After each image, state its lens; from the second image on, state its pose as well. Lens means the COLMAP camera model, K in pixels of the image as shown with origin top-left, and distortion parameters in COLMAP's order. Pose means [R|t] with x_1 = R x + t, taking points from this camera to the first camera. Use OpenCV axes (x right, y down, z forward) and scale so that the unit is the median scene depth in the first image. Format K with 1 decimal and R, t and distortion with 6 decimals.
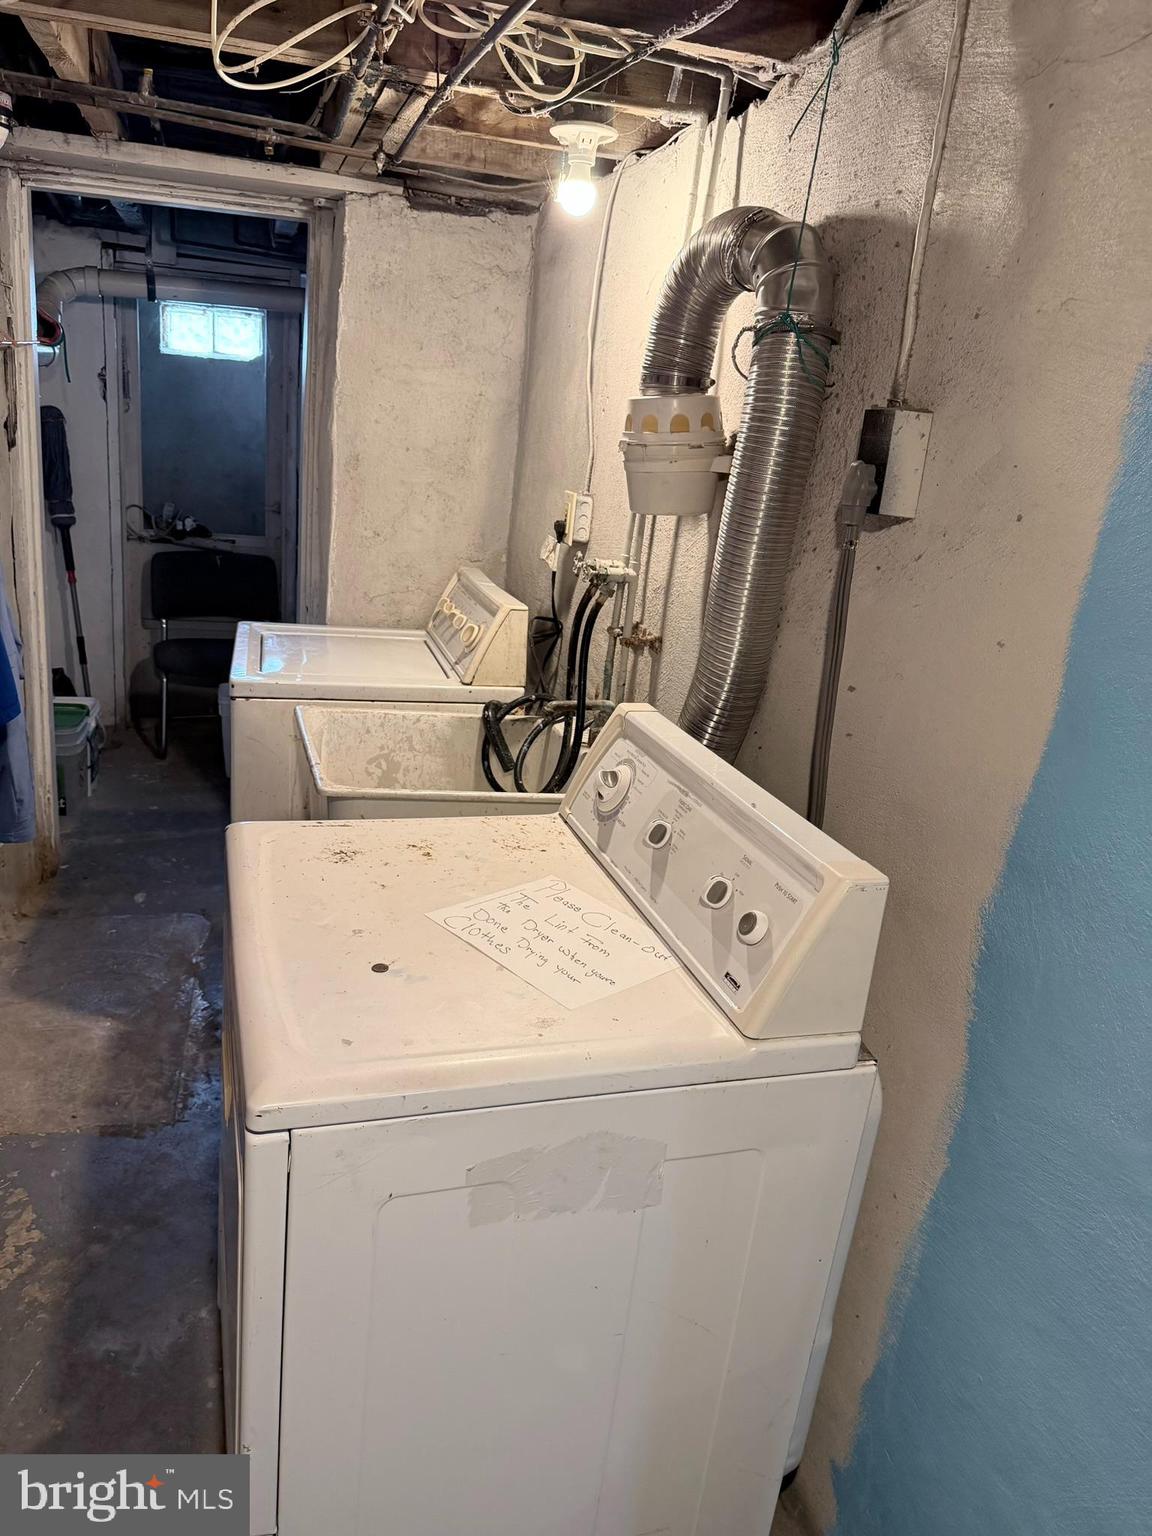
lens RADIAL K [[1061.0, 0, 576.0], [0, 1061.0, 768.0], [0, 0, 1]] dist [0.045278, -0.079764]
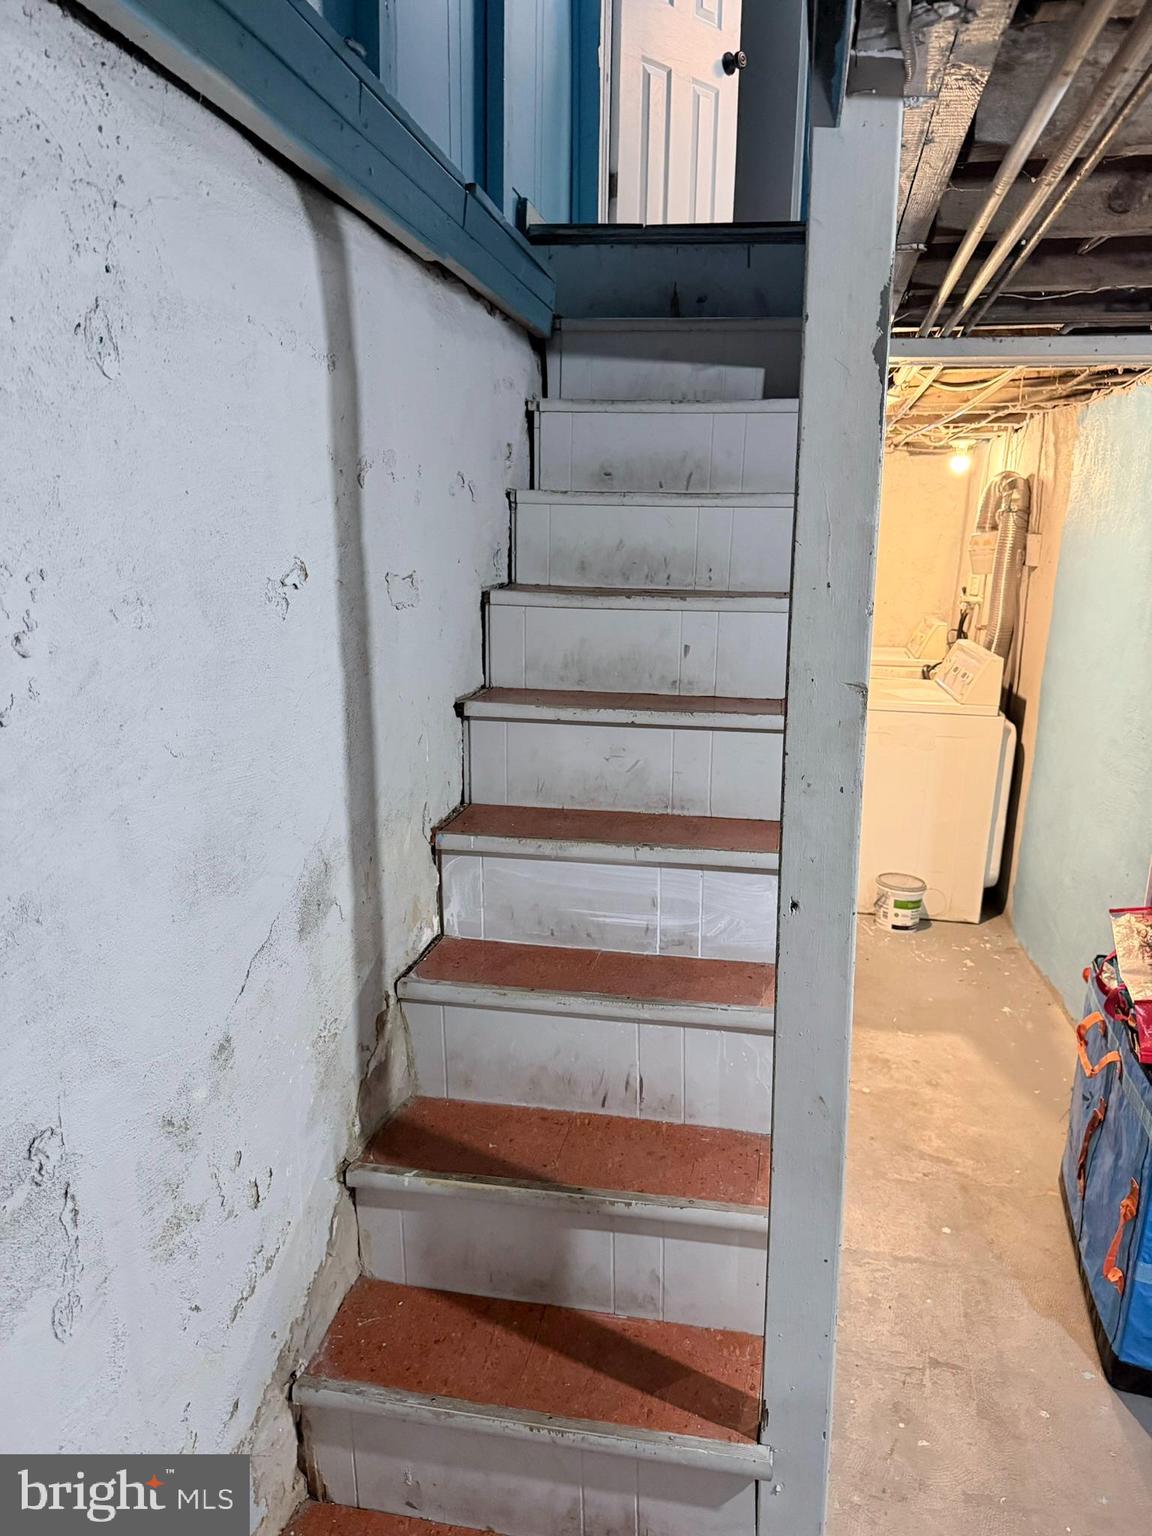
lens RADIAL K [[1061.0, 0, 576.0], [0, 1061.0, 768.0], [0, 0, 1]] dist [0.045278, -0.079764]
pose [[0.878860, 0.023948, -0.476478, 0.501168], [-0.083437, 0.991062, -0.104088, 0.653131], [0.469727, 0.131235, 0.873003, -1.897393]]
